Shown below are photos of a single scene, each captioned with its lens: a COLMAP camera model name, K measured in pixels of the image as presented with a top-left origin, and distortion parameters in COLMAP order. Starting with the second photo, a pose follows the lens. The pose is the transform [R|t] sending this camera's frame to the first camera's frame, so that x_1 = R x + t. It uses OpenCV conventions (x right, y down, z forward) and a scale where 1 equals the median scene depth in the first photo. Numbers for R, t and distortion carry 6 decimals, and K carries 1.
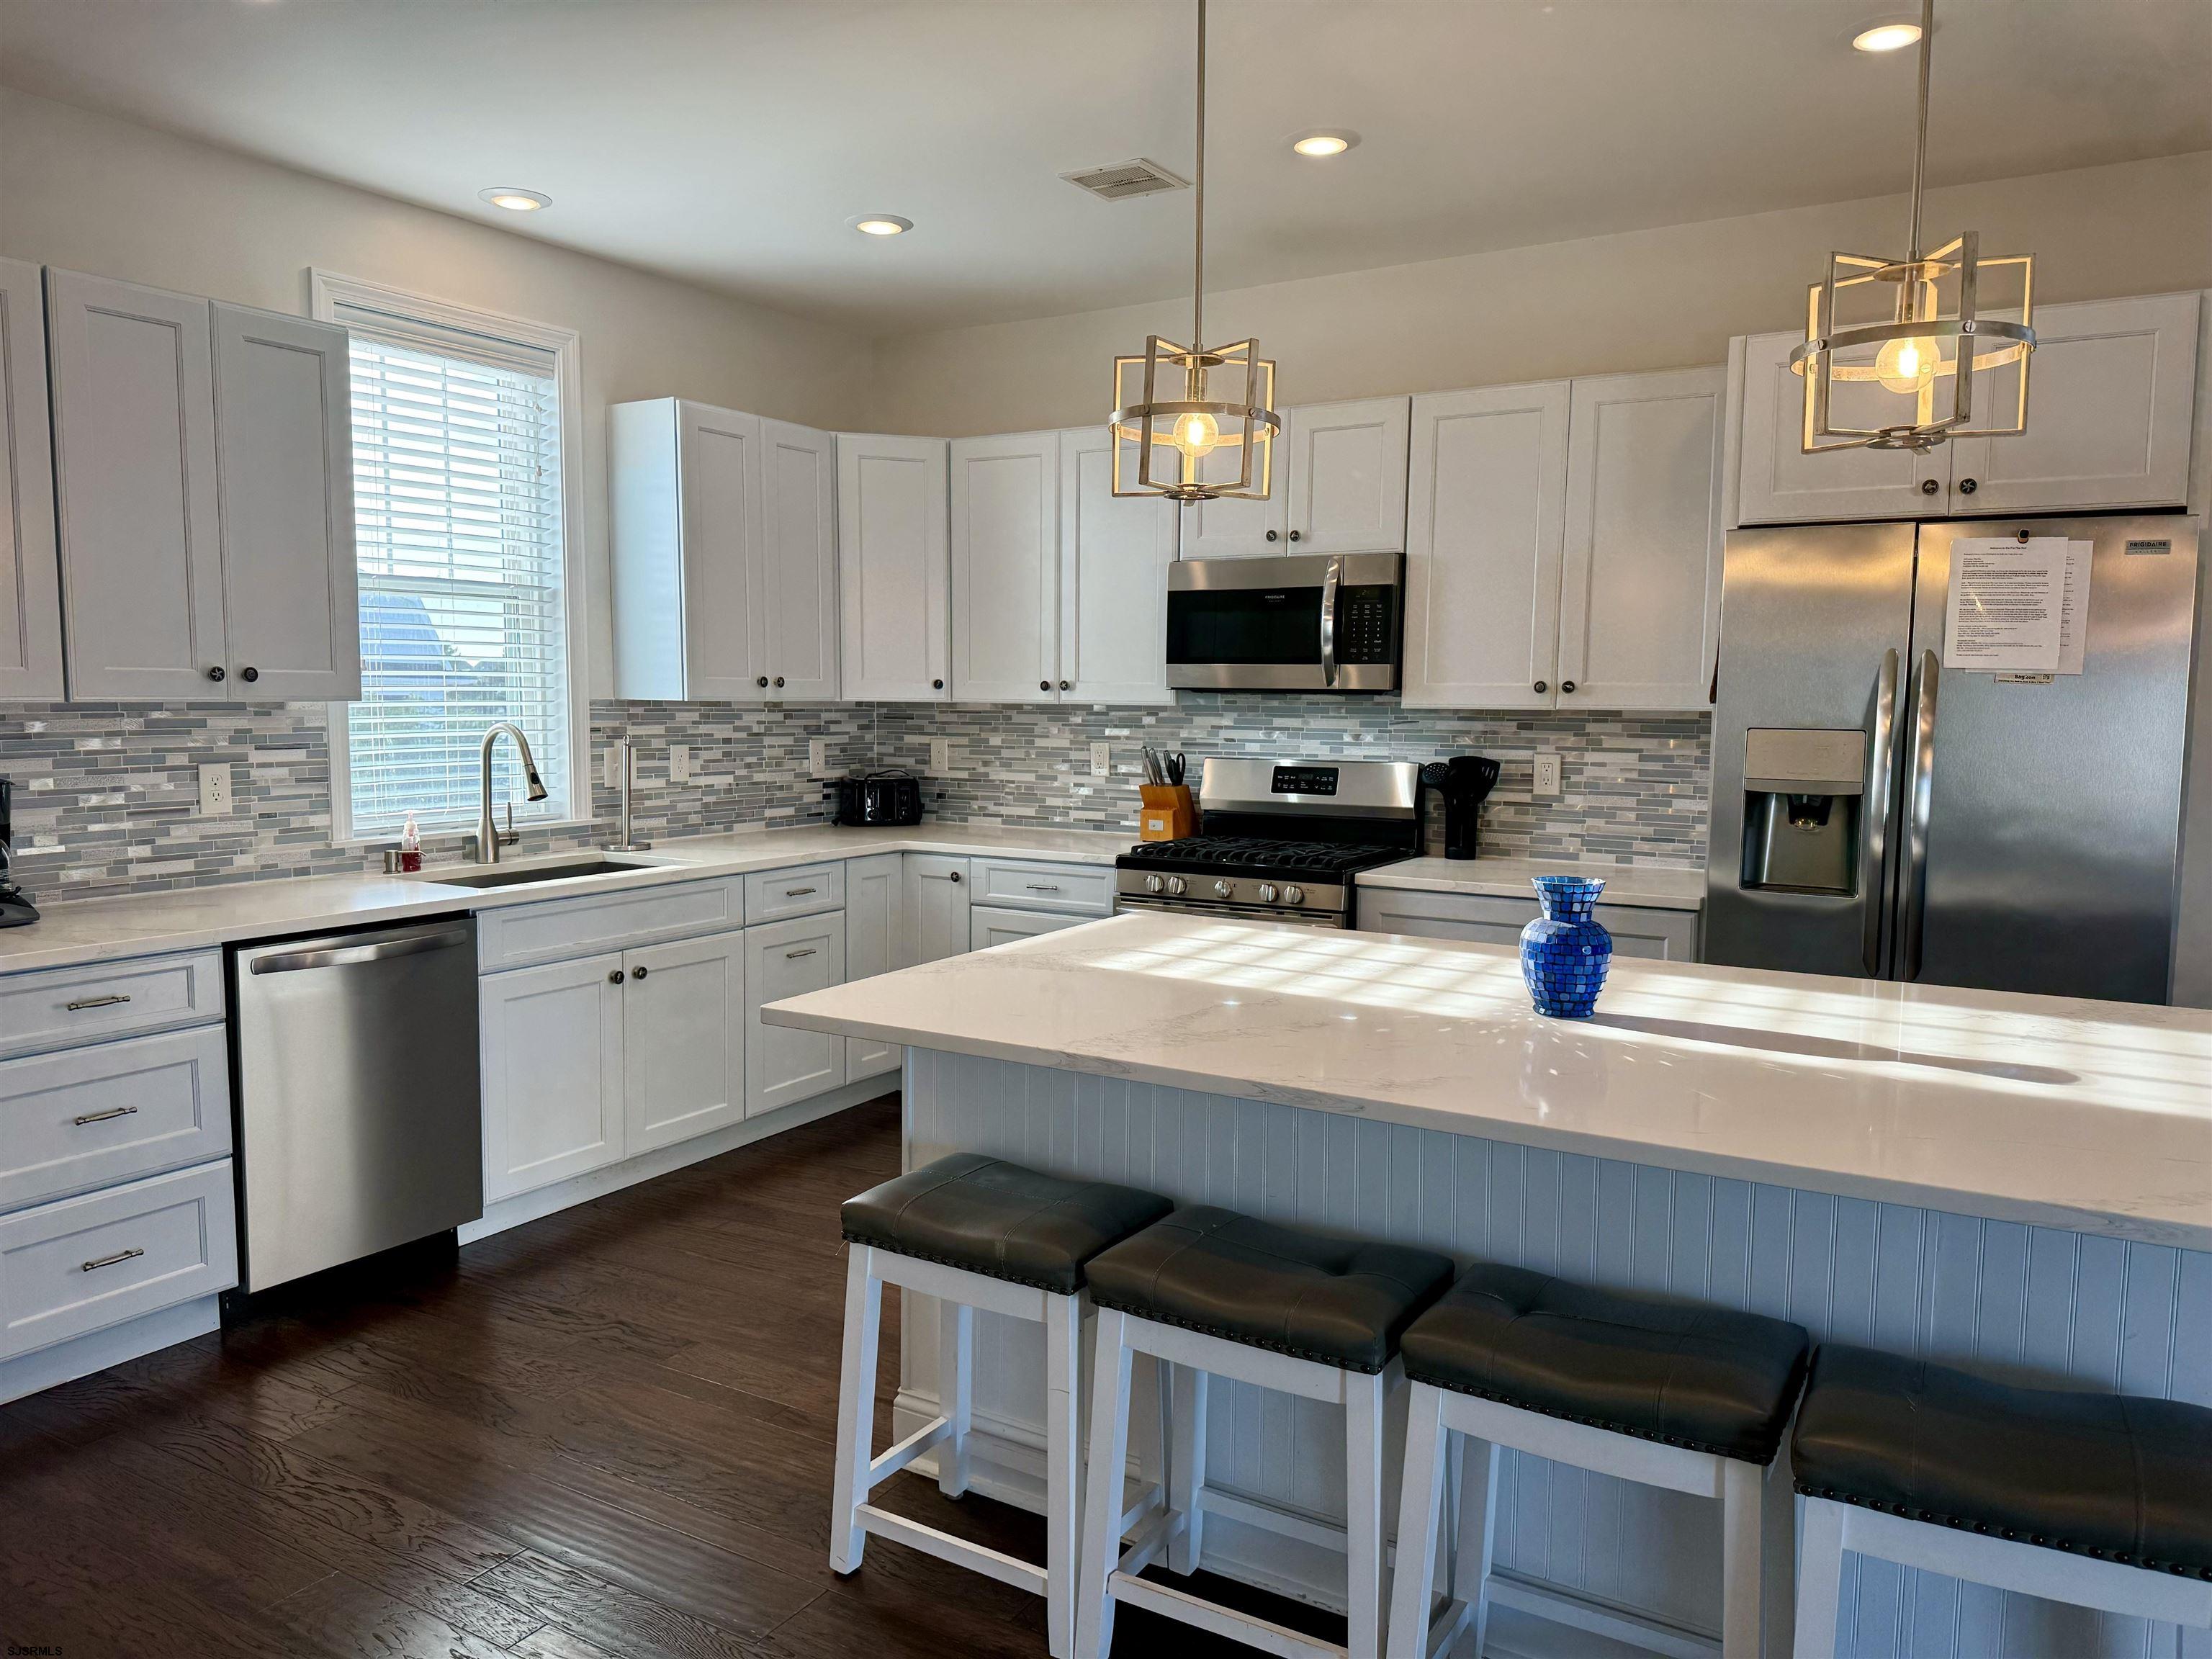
lens RADIAL K [[1574.9, 0, 1106.0], [0, 1574.9, 829.5], [0, 0, 1]] dist [0.193834, -0.249834]
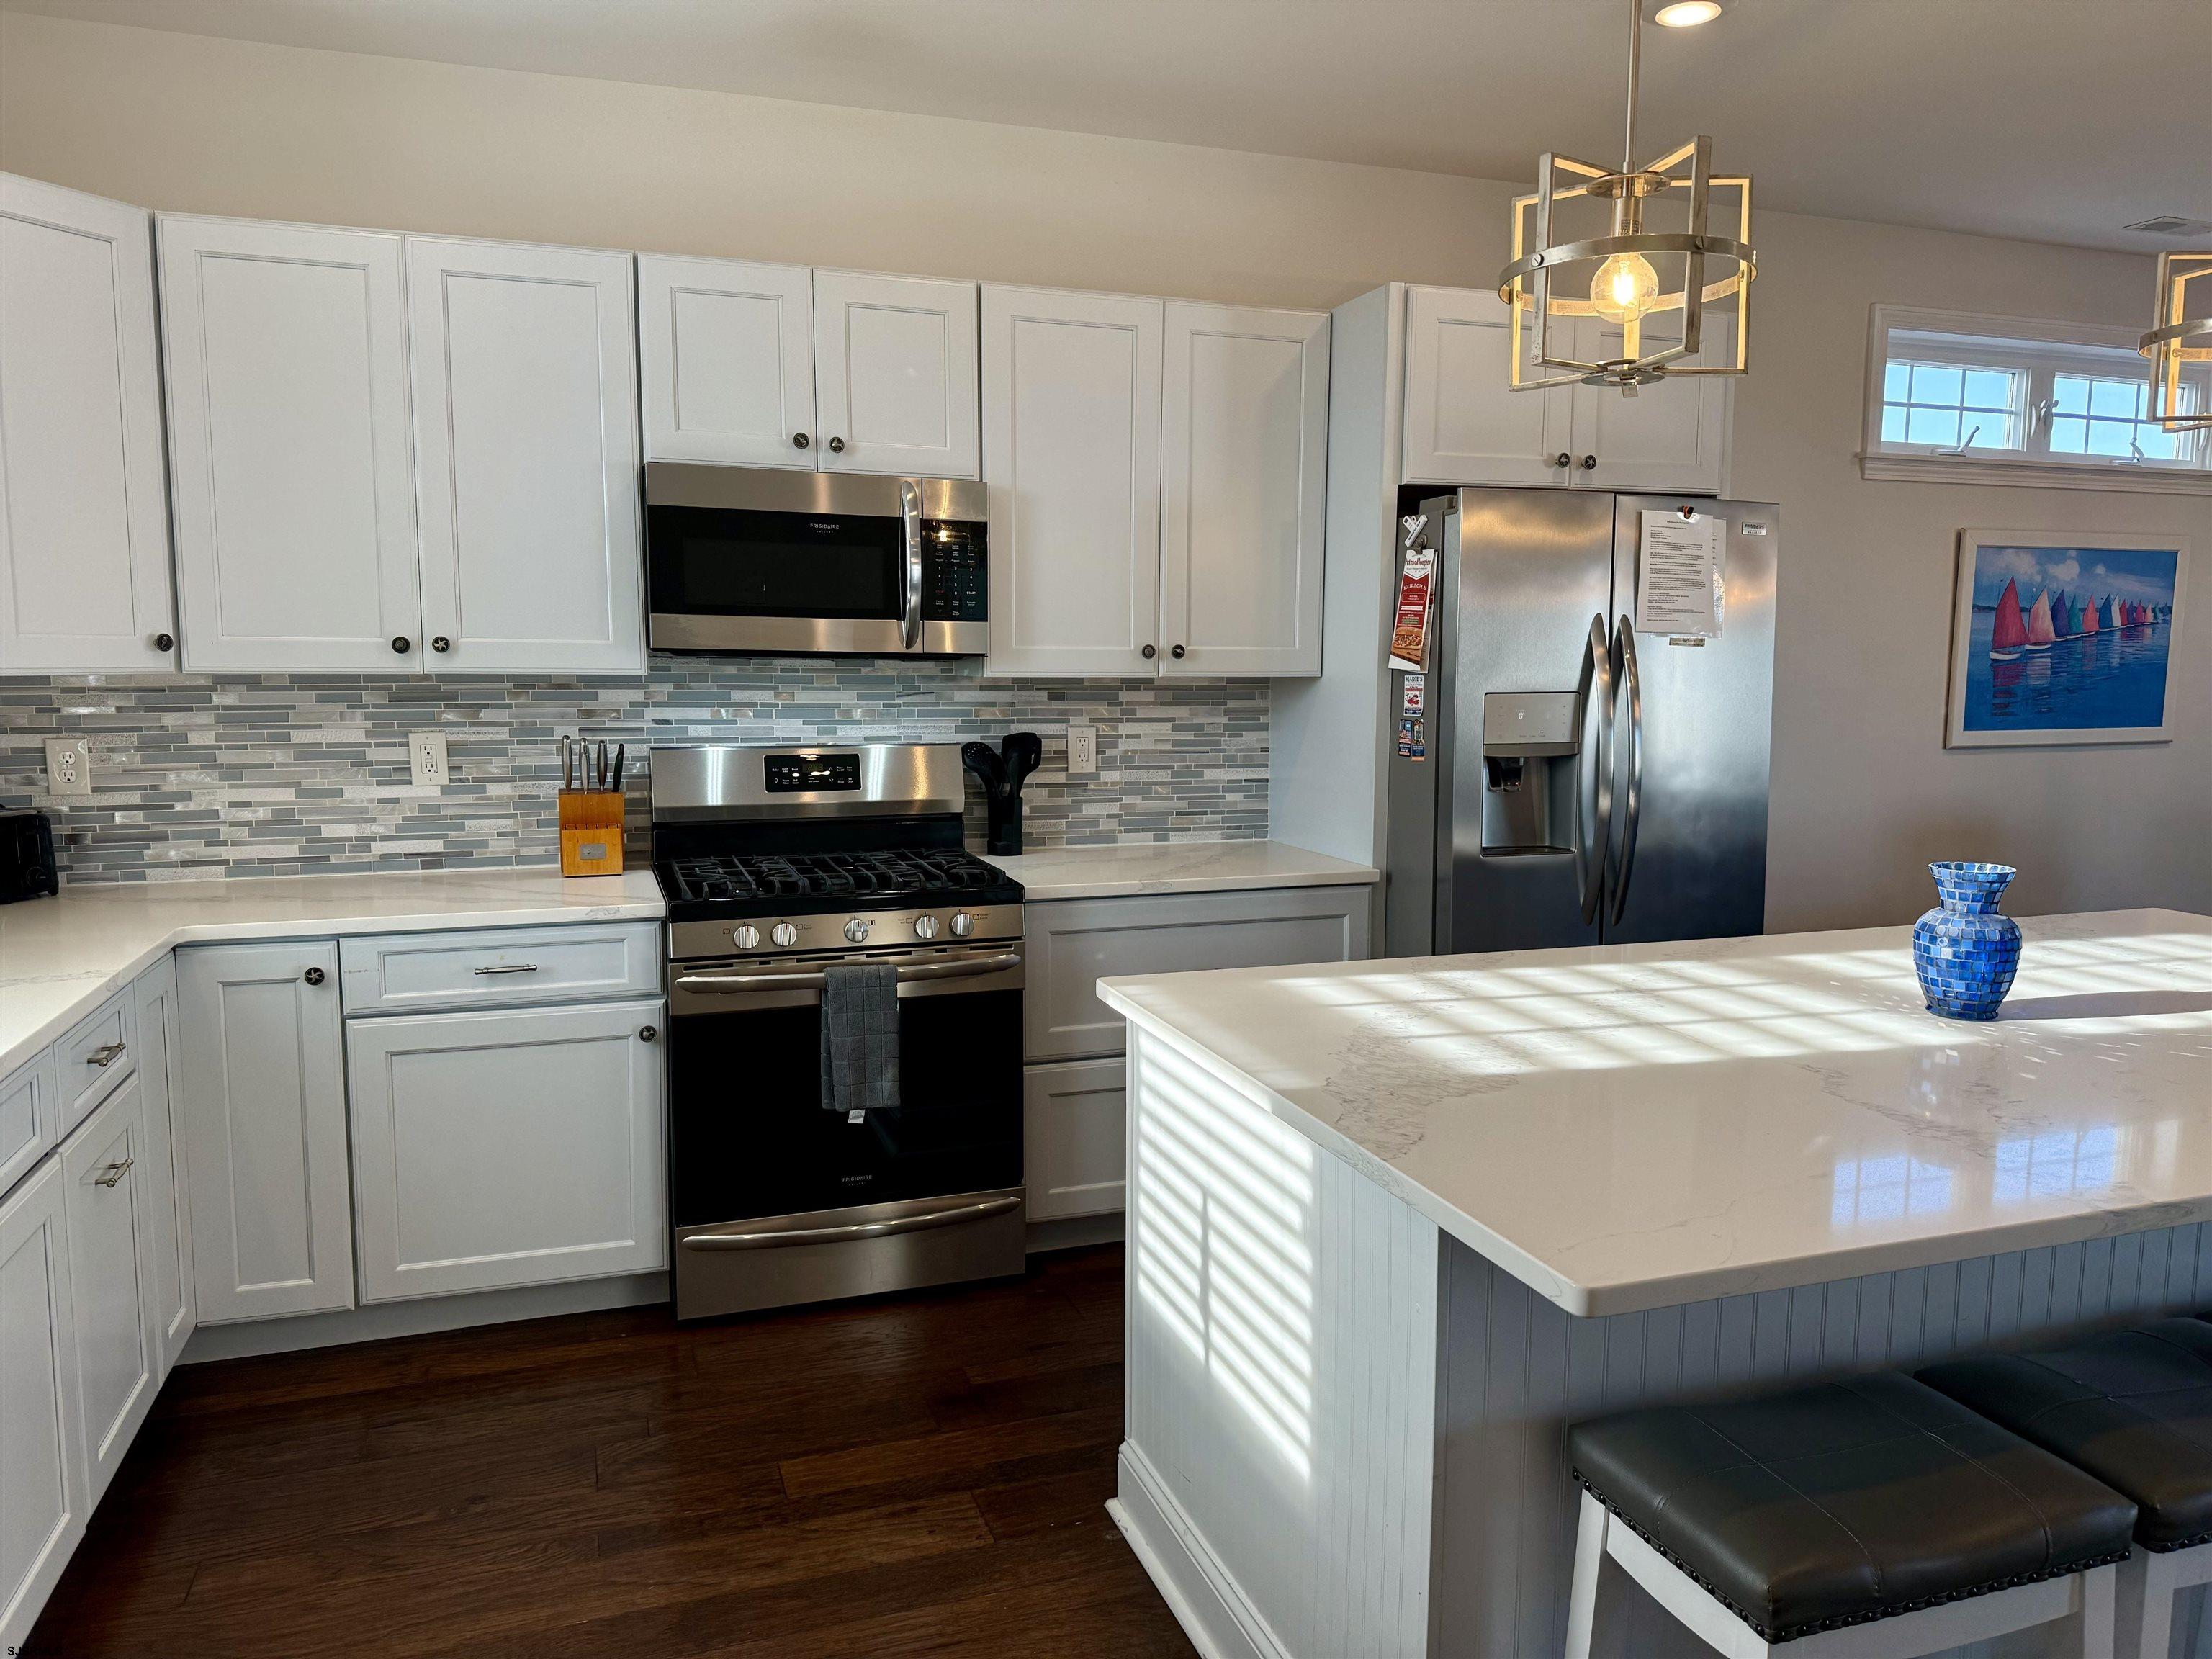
lens RADIAL K [[1574.9, 0, 1106.0], [0, 1574.9, 829.5], [0, 0, 1]] dist [0.193834, -0.249834]
pose [[0.646010, -0.090793, 0.757910, -0.324314], [0.070034, 0.995763, 0.059592, -0.035316], [-0.760109, 0.014582, 0.649632, 0.357743]]
